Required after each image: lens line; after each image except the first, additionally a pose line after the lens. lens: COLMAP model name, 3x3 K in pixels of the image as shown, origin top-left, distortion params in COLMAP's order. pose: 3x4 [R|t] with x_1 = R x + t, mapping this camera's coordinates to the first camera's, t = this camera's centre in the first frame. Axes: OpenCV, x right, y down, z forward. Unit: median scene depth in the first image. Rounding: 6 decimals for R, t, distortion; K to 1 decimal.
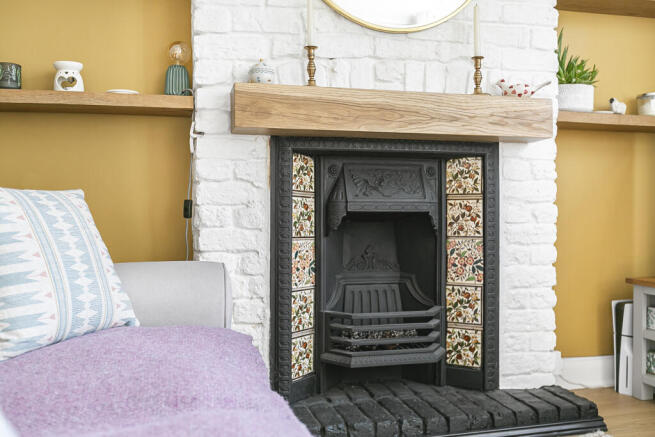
lens RADIAL K [[652.4, 0, 328.0], [0, 652.4, 223.6], [0, 0, 1]] dist [0.017564, 0.000000]
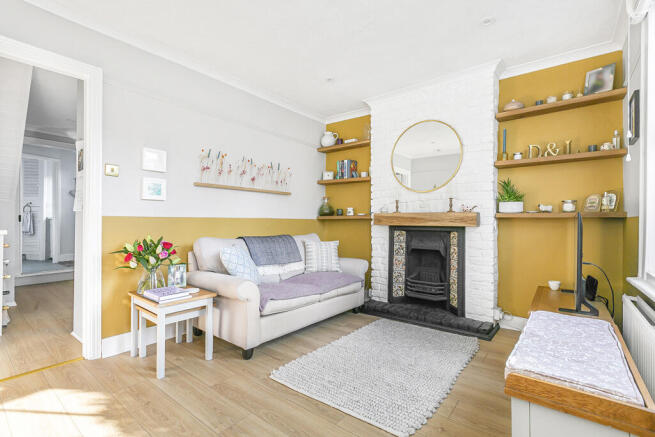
lens RADIAL K [[301.1, 0, 326.6], [0, 301.1, 221.1], [0, 0, 1]] dist [0.002367, -0.000084]
pose [[0.590587, -0.000759, -0.806973, 0.982953], [-0.026480, 0.999443, -0.020320, -0.111238], [0.806539, 0.033370, 0.590238, -0.230082]]
